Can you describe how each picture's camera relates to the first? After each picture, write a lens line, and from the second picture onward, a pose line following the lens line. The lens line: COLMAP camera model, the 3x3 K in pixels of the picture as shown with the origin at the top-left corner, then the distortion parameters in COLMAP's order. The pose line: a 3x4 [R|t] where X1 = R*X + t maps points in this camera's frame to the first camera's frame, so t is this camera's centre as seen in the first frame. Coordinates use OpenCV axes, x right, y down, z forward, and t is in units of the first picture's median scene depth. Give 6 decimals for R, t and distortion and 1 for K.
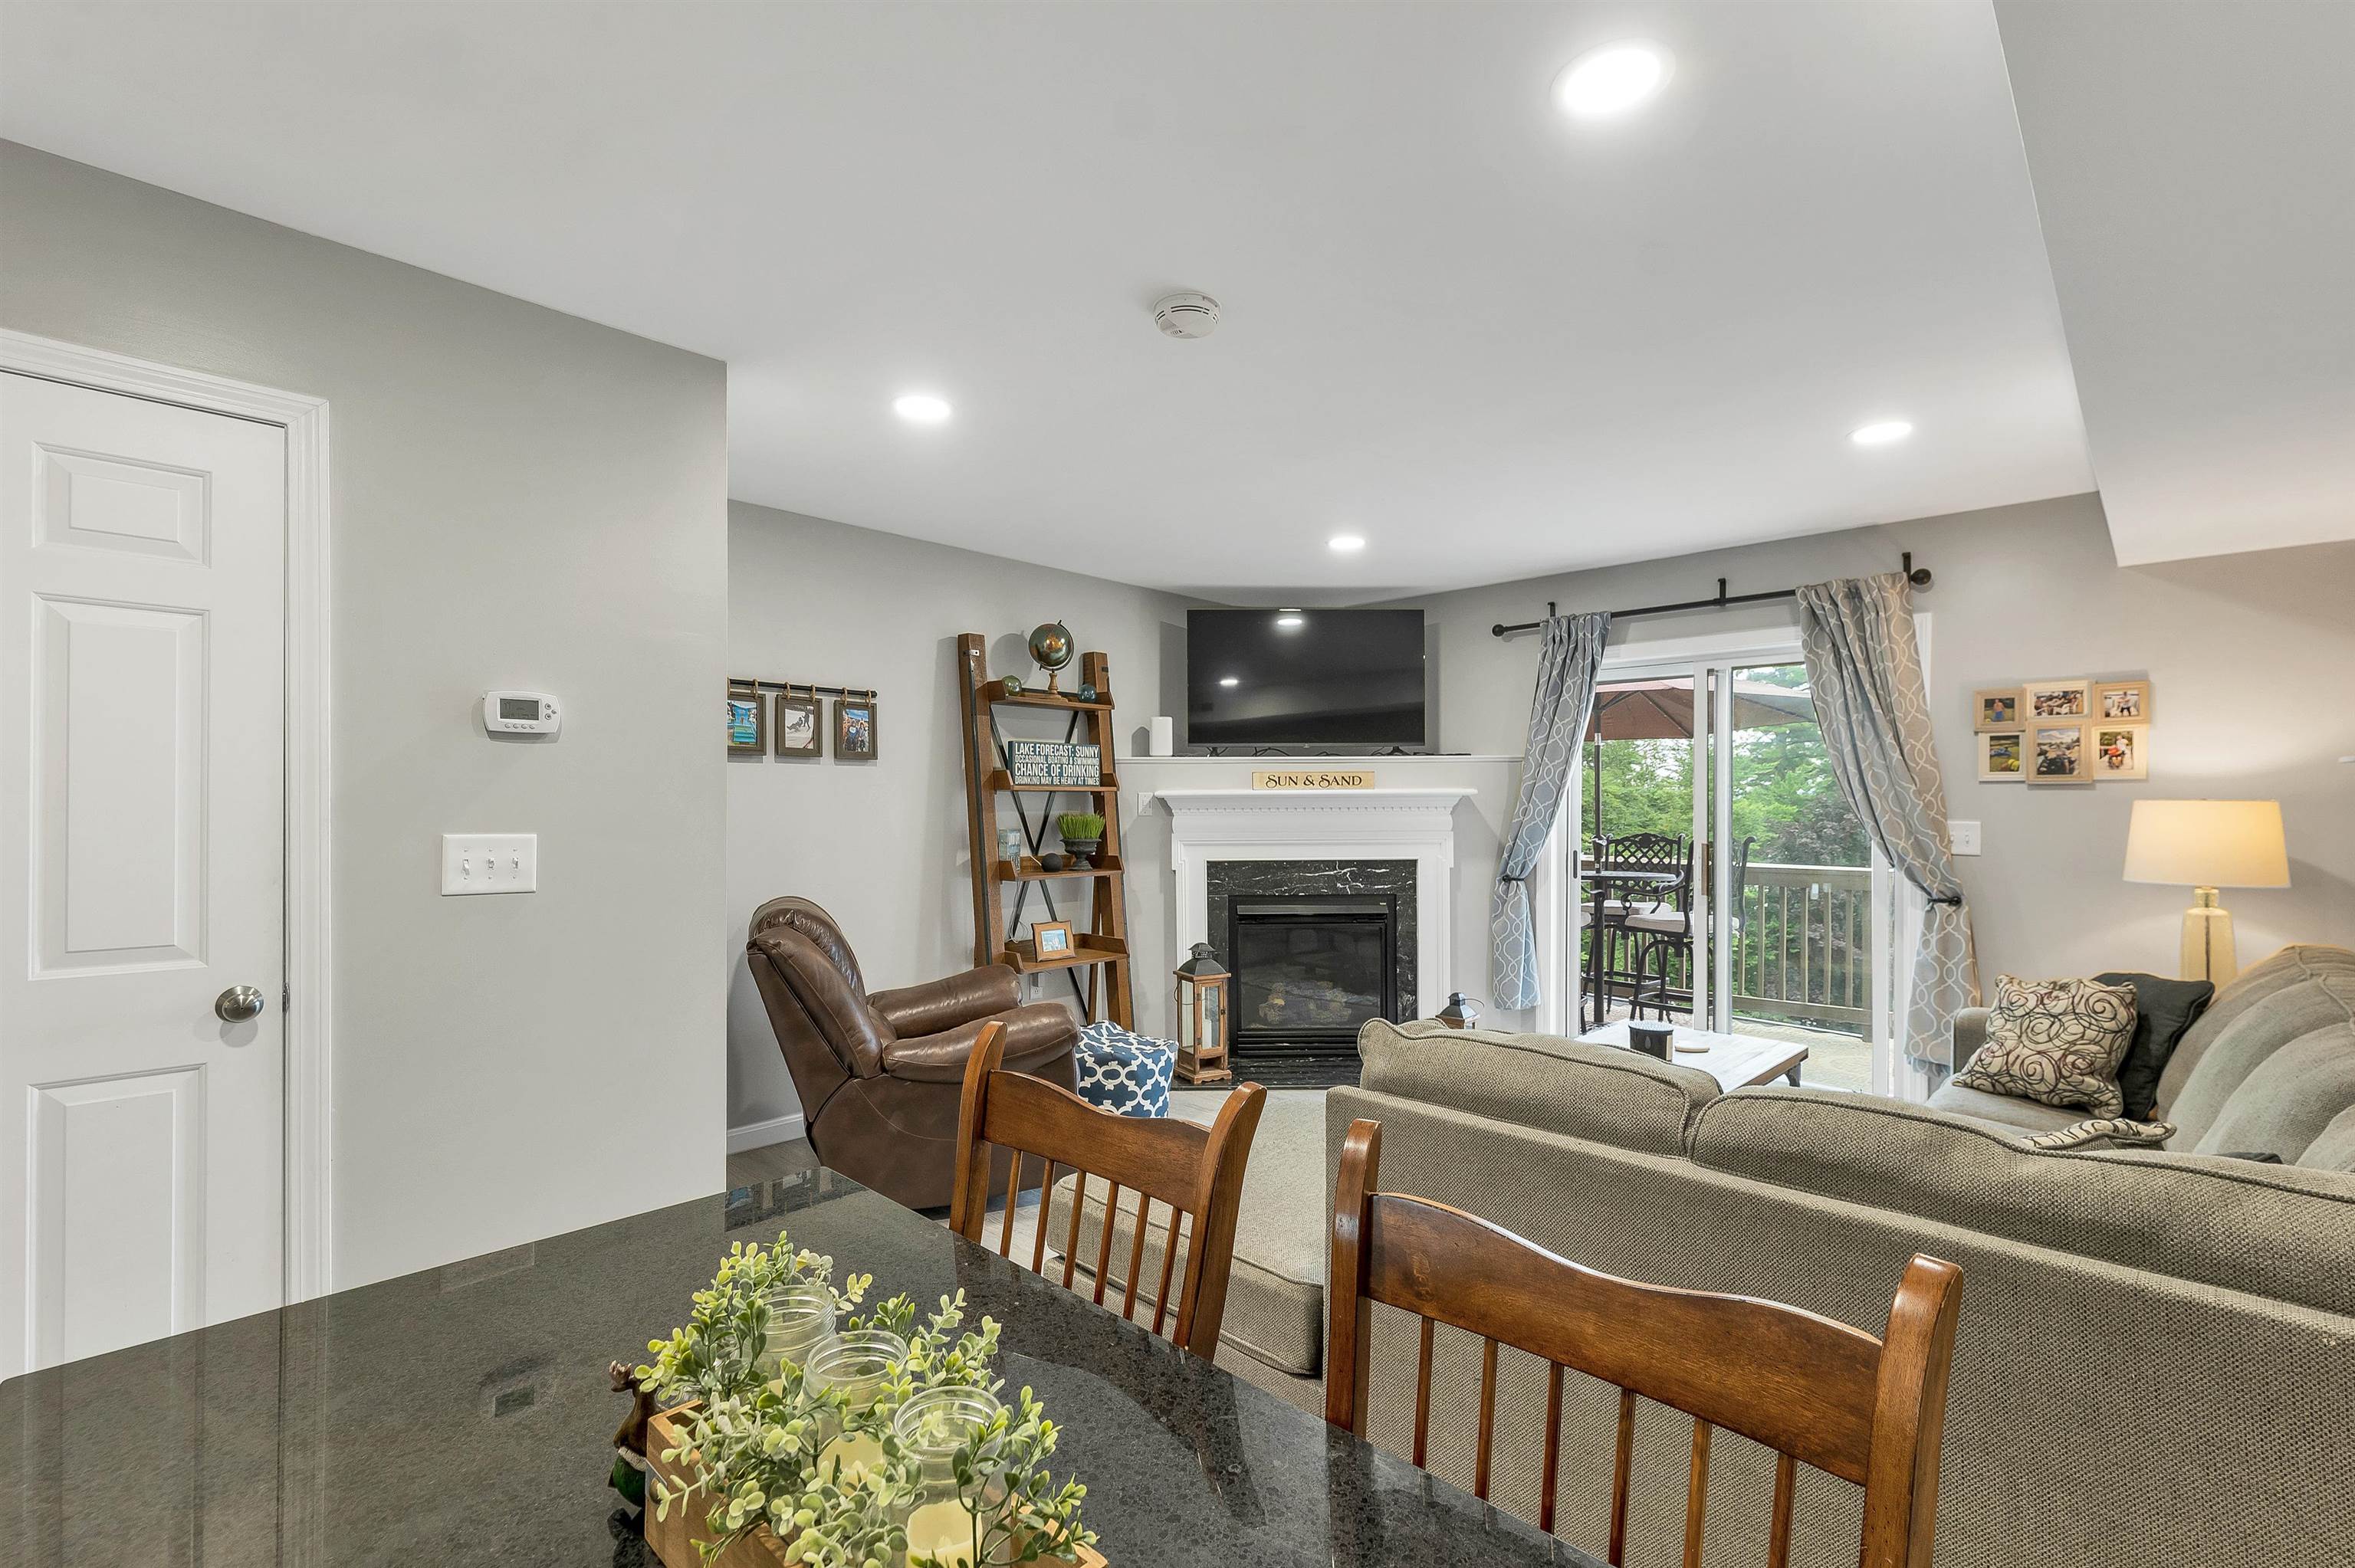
lens RADIAL K [[1057.9, 0, 1181.6], [0, 1057.9, 792.6], [0, 0, 1]] dist [0.000250, -0.000130]
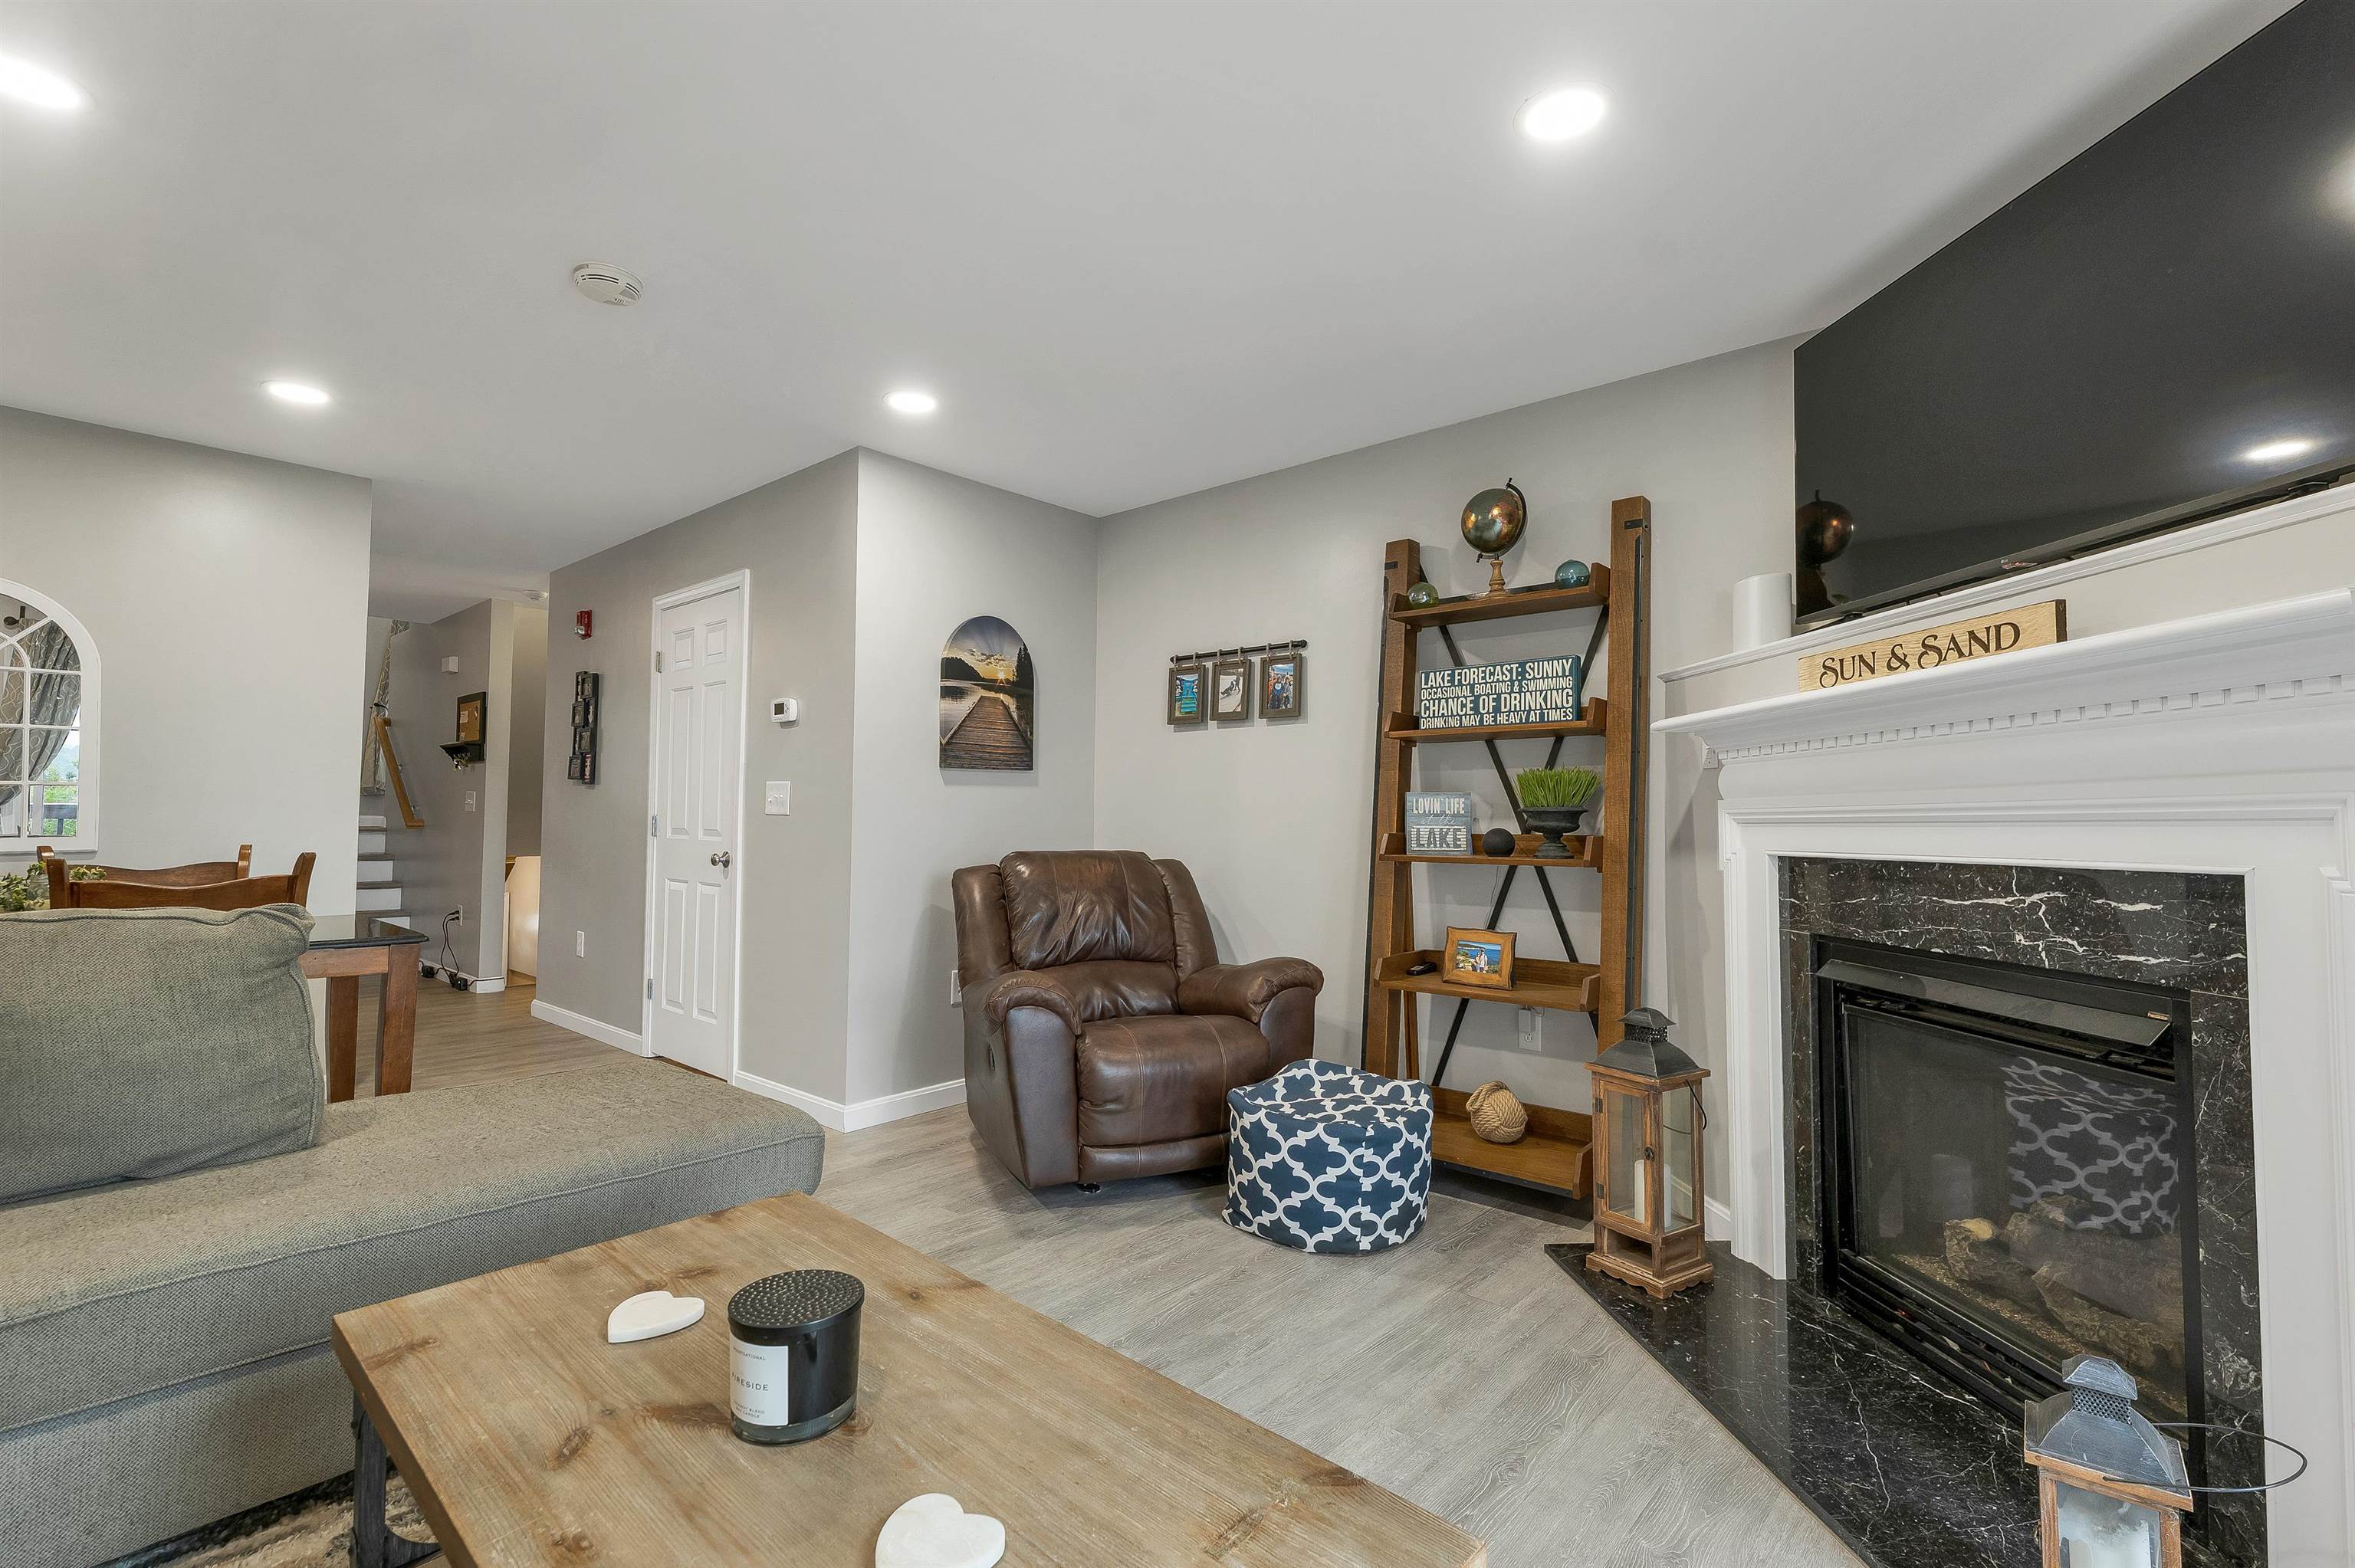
lens RADIAL K [[1057.9, 0, 1181.6], [0, 1057.9, 792.6], [0, 0, 1]] dist [0.000250, -0.000130]
pose [[0.045924, -0.029729, -0.998502, 0.497644], [0.002037, 0.999558, -0.029667, 0.049861], [0.998943, -0.000672, 0.045965, 0.718159]]
